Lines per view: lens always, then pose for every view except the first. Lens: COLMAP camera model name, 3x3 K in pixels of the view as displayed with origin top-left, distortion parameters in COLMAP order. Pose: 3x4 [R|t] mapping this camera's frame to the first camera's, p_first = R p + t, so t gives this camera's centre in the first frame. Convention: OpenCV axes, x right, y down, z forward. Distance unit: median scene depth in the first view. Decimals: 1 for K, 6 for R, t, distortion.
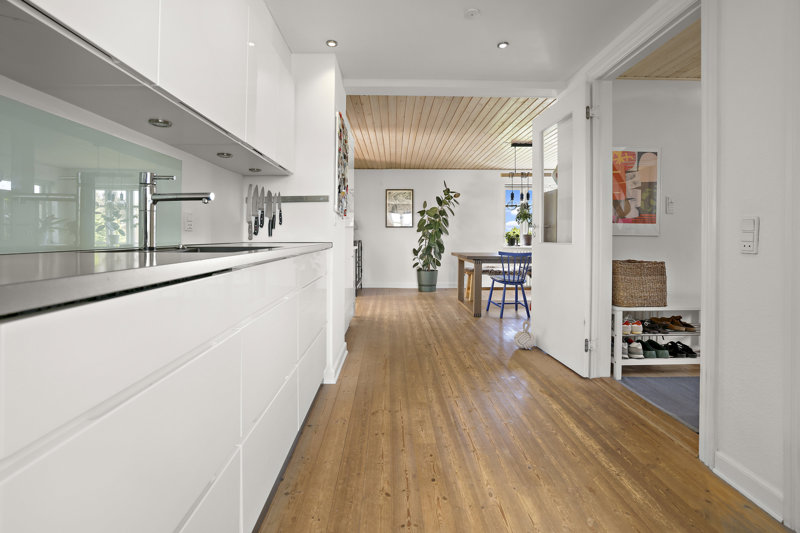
lens RADIAL K [[391.3, 0, 400.6], [0, 391.3, 249.4], [0, 0, 1]] dist [0.000026, 0.000299]
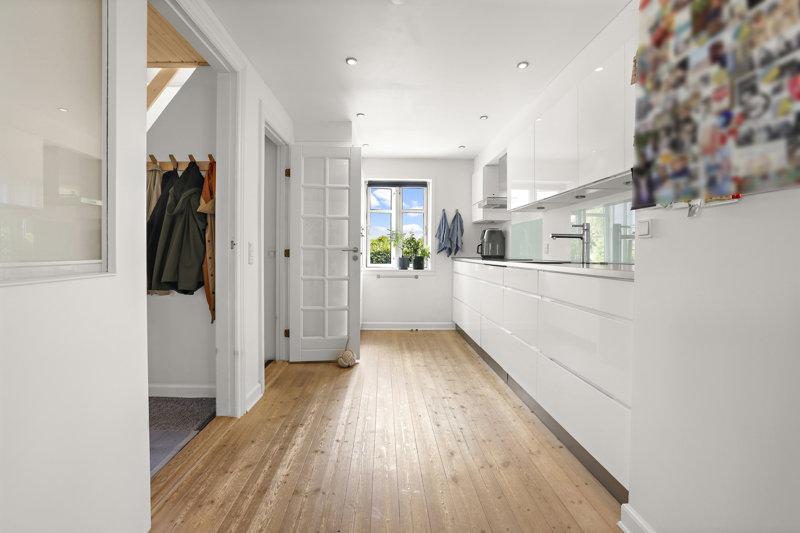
lens RADIAL K [[354.0, 0, 393.8], [0, 354.0, 257.8], [0, 0, 1]] dist [-0.026245, 0.000722]
pose [[-0.999886, -0.006887, 0.013407, 0.190481], [-0.006217, 0.998757, 0.049446, -0.072904], [-0.013731, 0.049357, -0.998687, 1.914428]]
